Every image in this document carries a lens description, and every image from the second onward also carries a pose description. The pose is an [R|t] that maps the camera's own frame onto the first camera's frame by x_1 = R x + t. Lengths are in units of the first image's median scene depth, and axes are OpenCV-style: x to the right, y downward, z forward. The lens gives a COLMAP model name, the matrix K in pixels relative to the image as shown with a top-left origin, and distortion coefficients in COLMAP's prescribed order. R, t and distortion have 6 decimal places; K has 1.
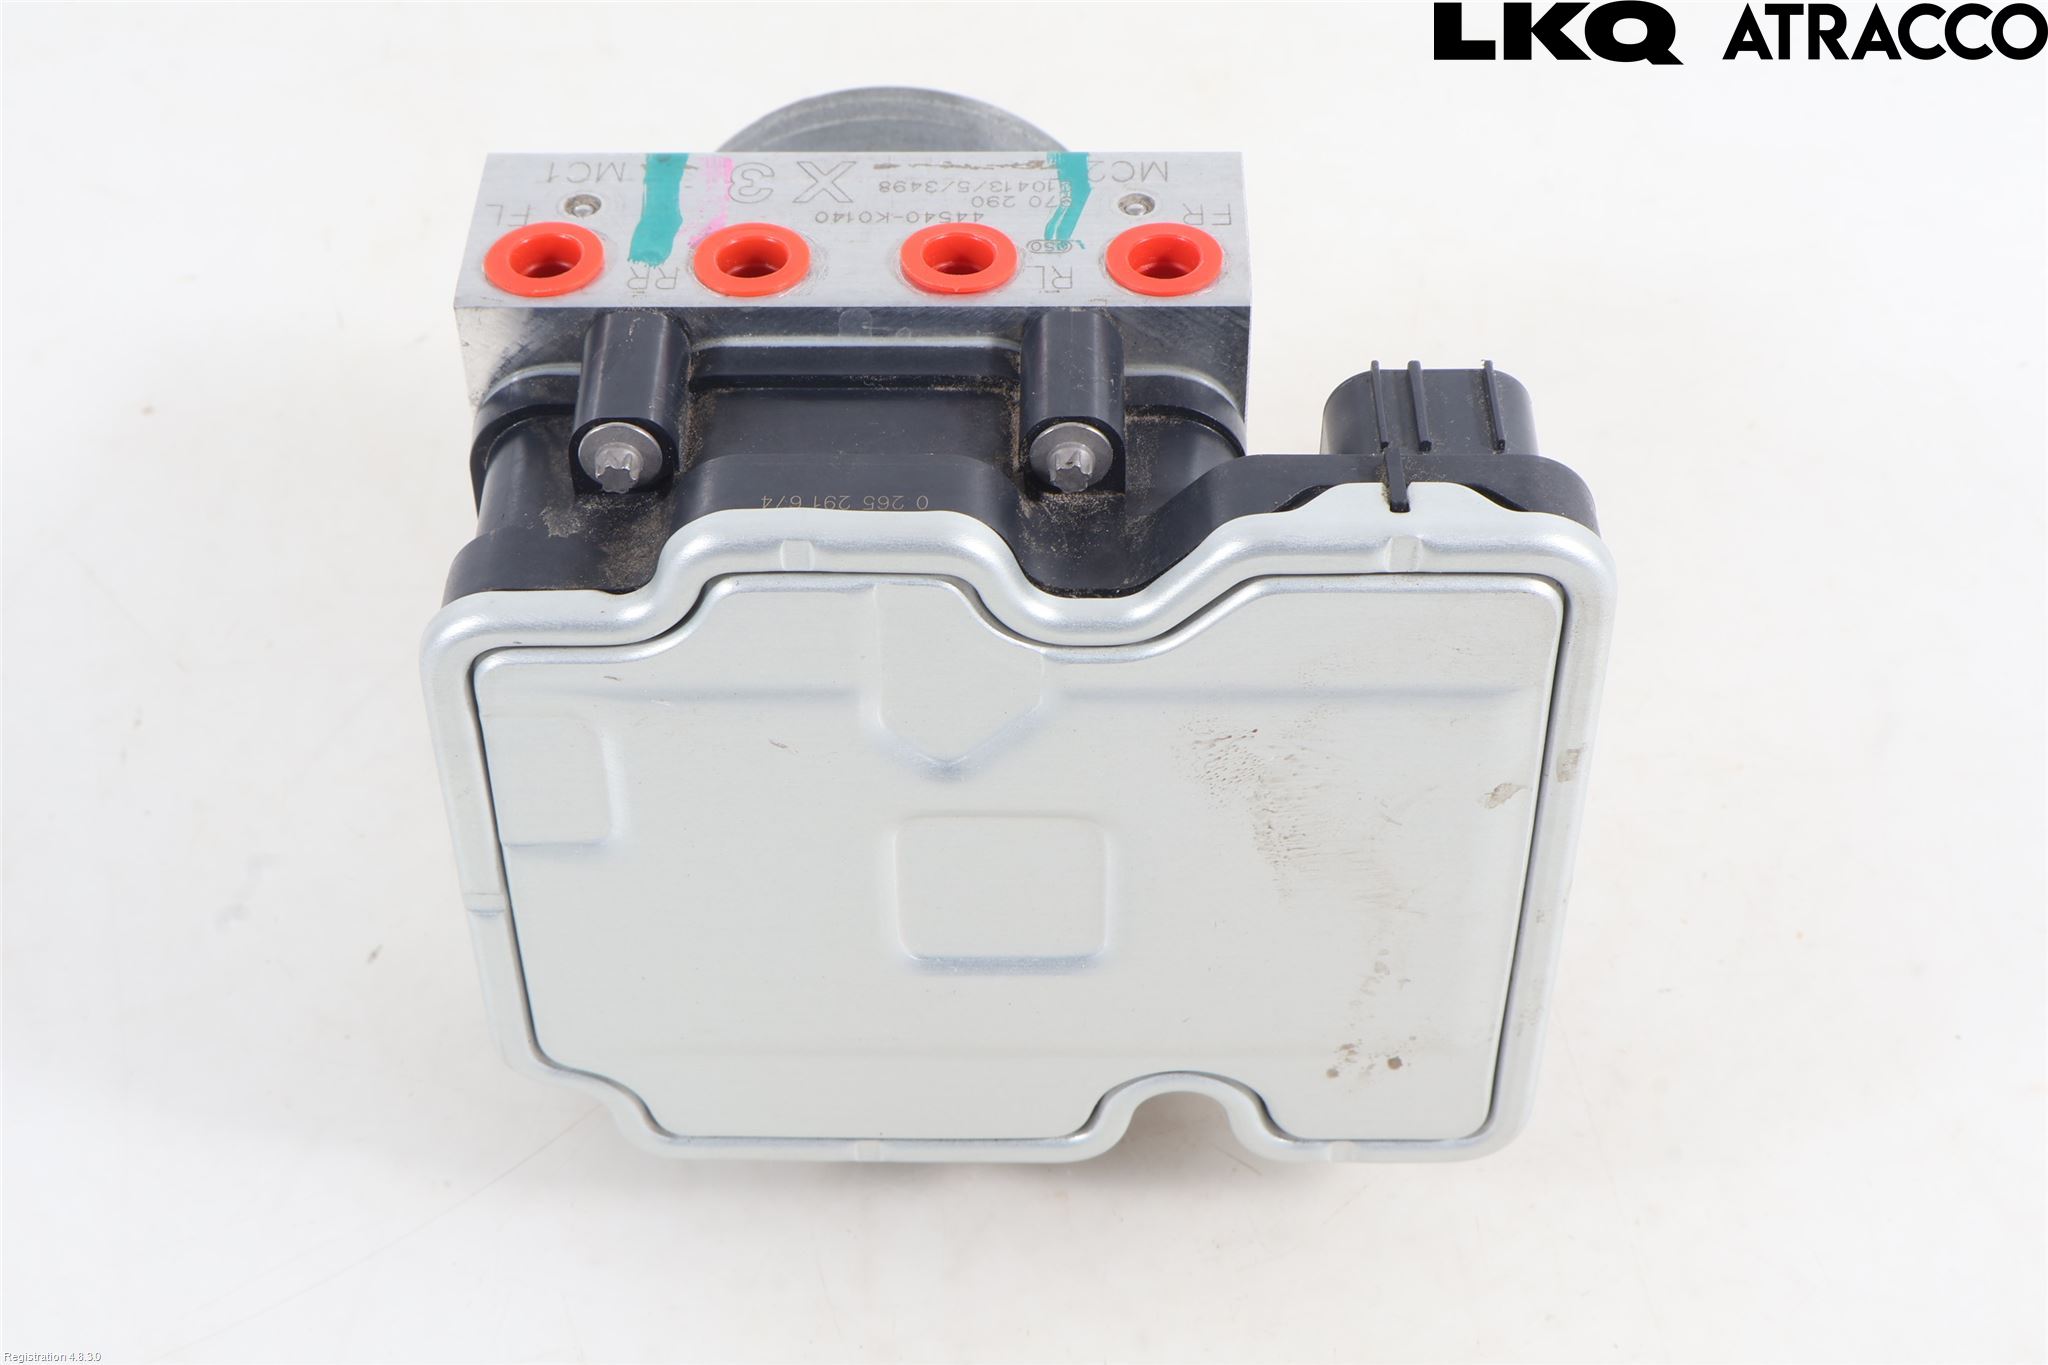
lens RADIAL K [[3200.0, 0, 1023.8], [0, 3200.0, 682.7], [0, 0, 1]] dist [0.109979, 0.000000]
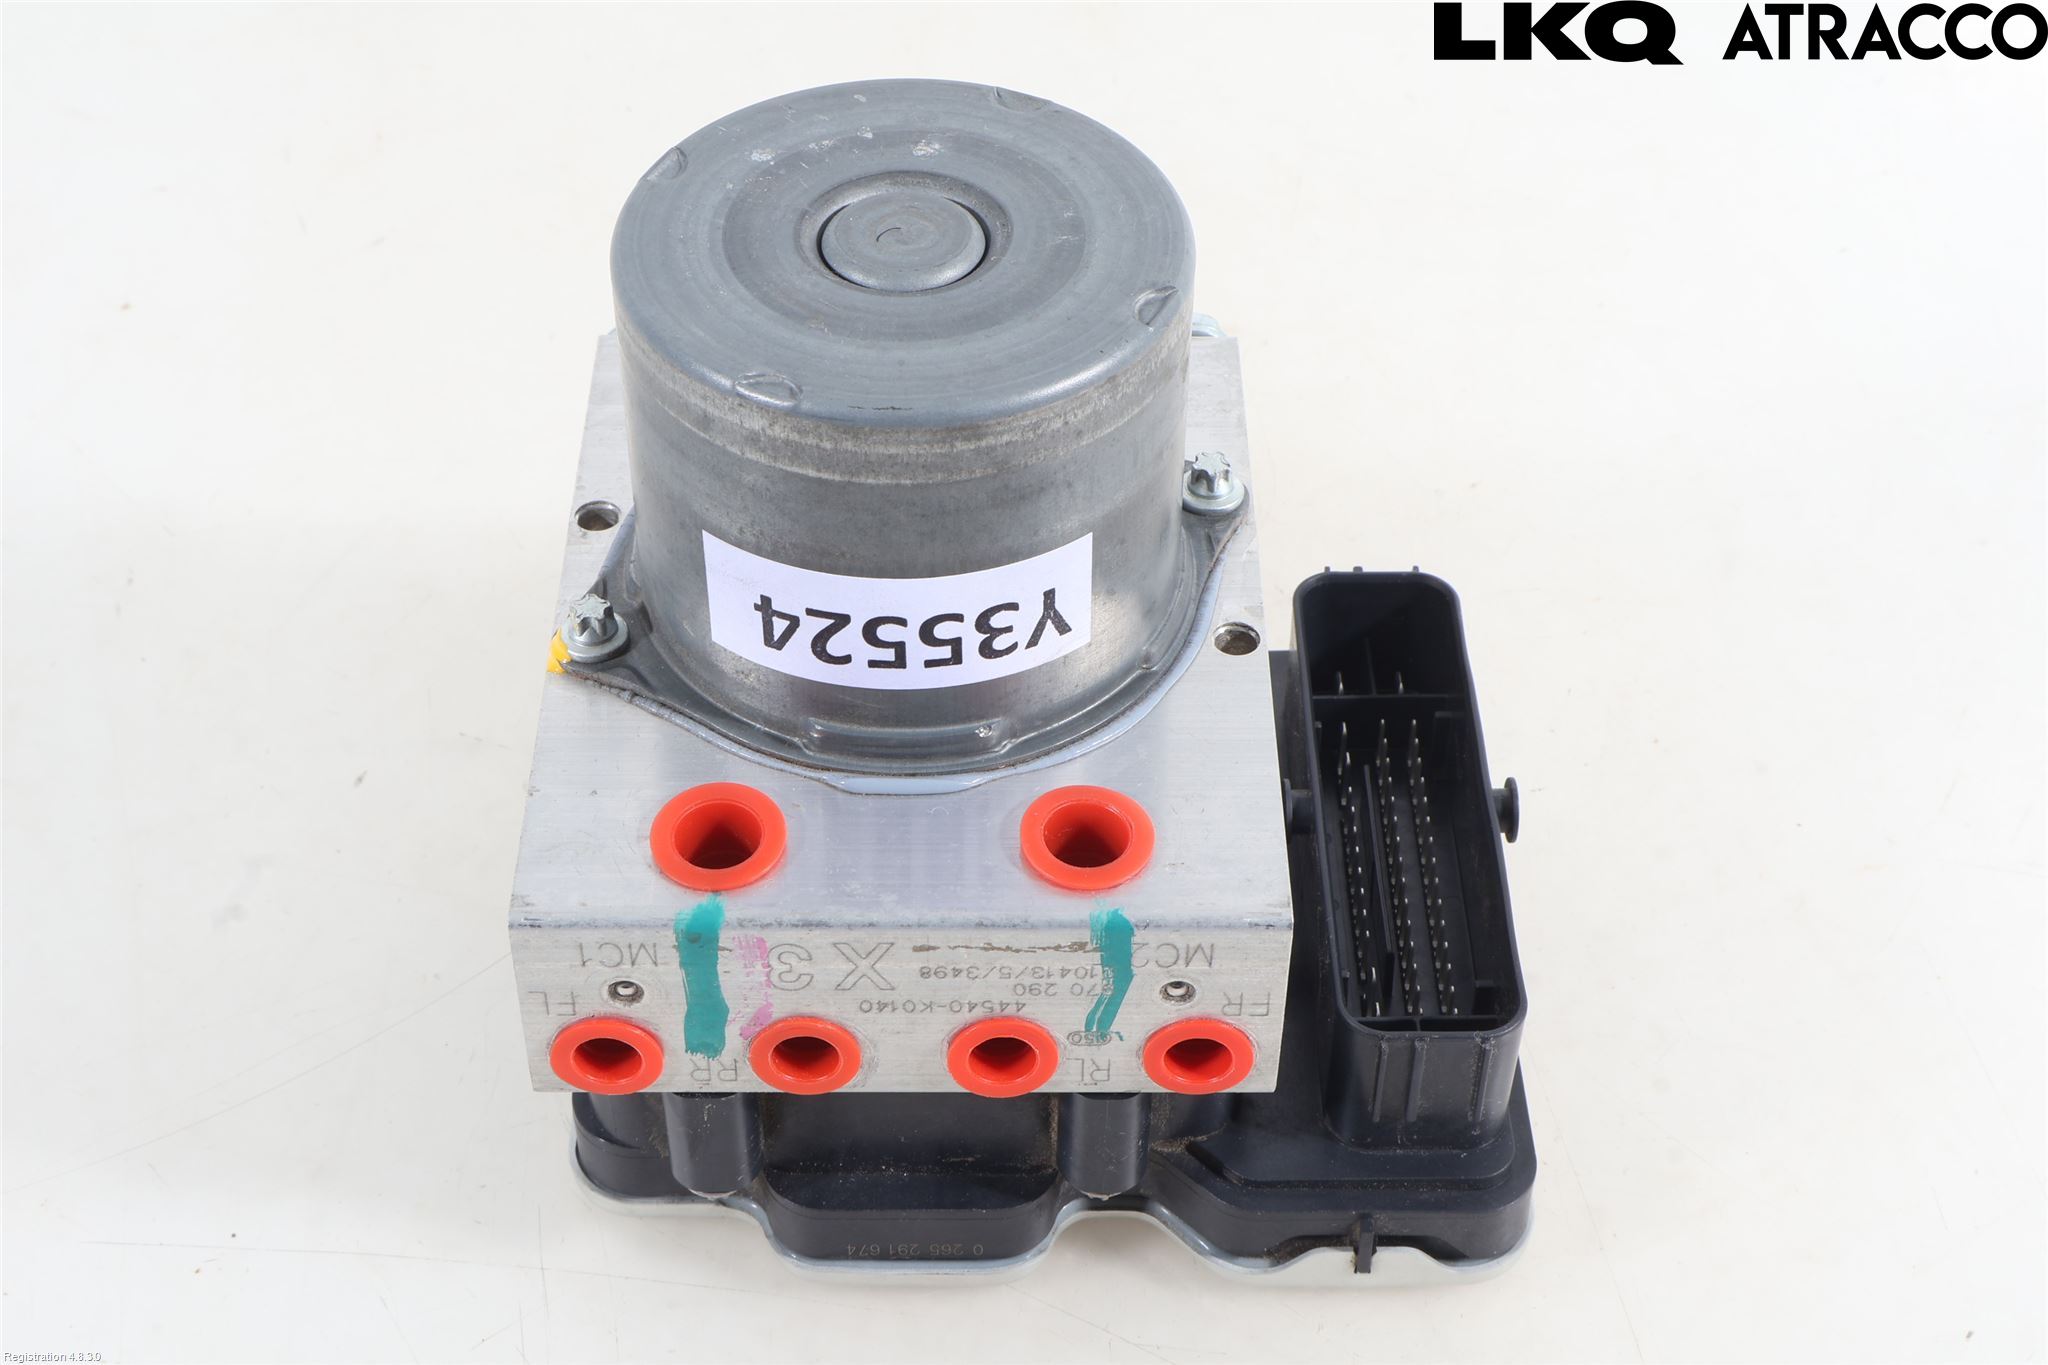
lens RADIAL K [[2987.3, 0, 1025.6], [0, 2987.3, 671.2], [0, 0, 1]] dist [0.136741, 0.000000]
pose [[0.999844, -0.009852, 0.014691, -0.025286], [-0.014795, -0.010548, 0.999835, -1.084319], [-0.009695, -0.999896, -0.010692, 1.109589]]
